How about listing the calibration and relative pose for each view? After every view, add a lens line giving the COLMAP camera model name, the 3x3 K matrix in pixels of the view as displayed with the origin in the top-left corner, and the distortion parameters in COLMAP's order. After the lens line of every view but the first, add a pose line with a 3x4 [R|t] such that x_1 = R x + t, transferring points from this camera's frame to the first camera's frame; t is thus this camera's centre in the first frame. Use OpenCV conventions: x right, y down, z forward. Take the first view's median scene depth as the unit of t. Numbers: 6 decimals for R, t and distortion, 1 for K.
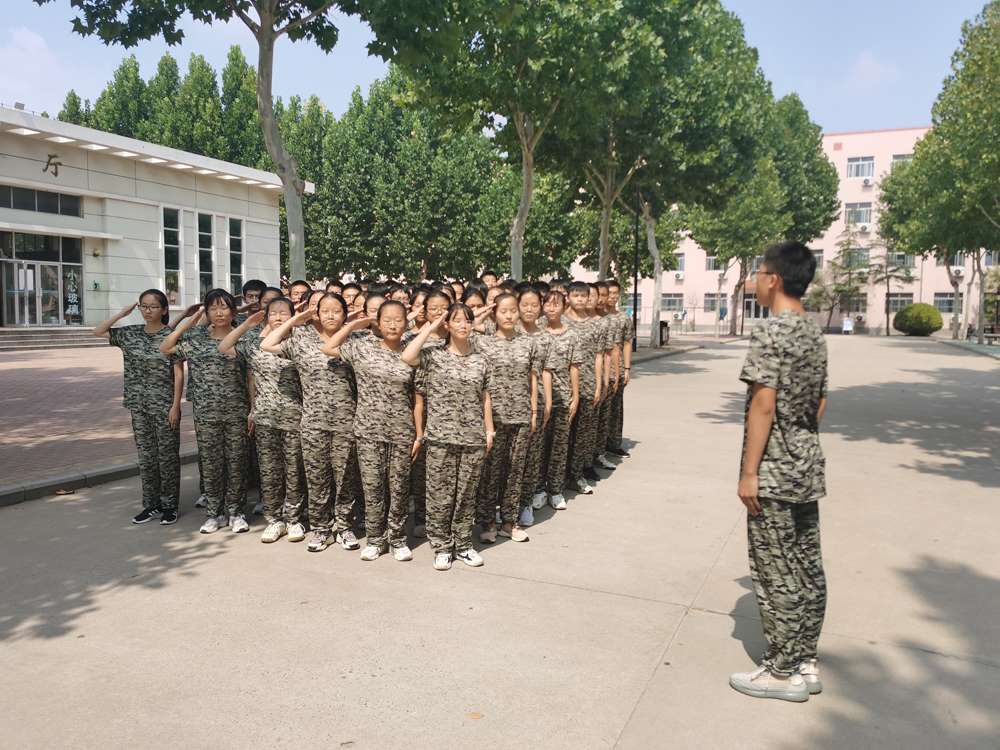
lens RADIAL K [[770.7, 0, 499.1], [0, 770.7, 372.2], [0, 0, 1]] dist [0.036515, -0.044067]
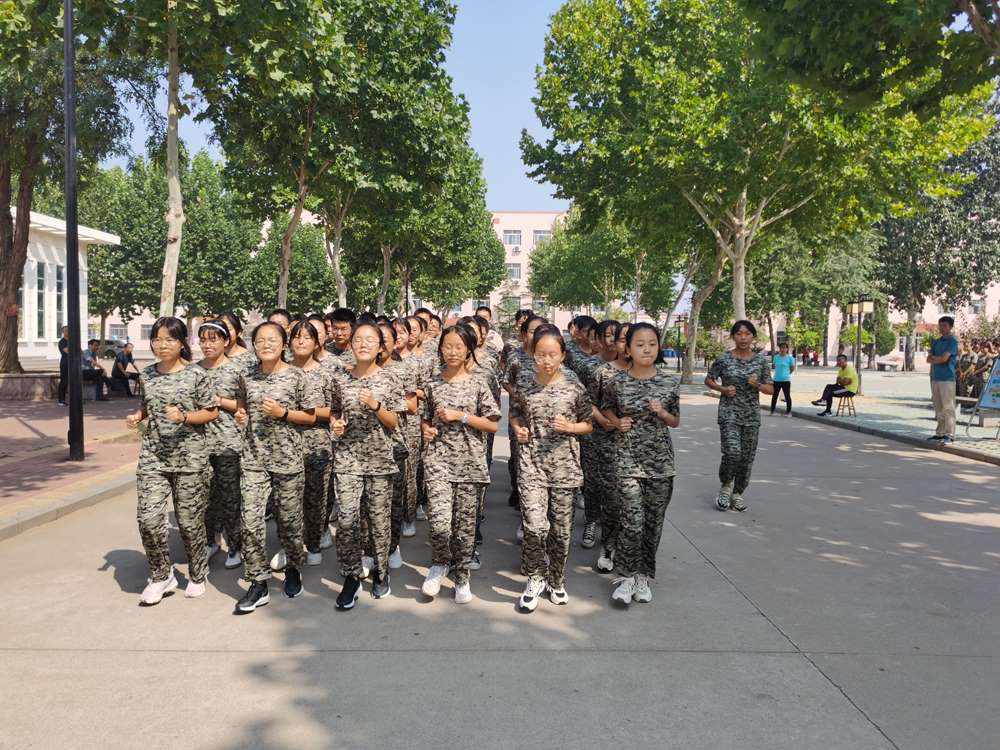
lens RADIAL K [[770.7, 0, 500.9], [0, 770.7, 376.1], [0, 0, 1]] dist [0.036515, -0.044067]
pose [[0.903049, -0.017315, 0.429189, -0.156821], [0.030954, 0.999213, -0.024817, 0.014731], [-0.428421, 0.035696, 0.902874, -0.235723]]
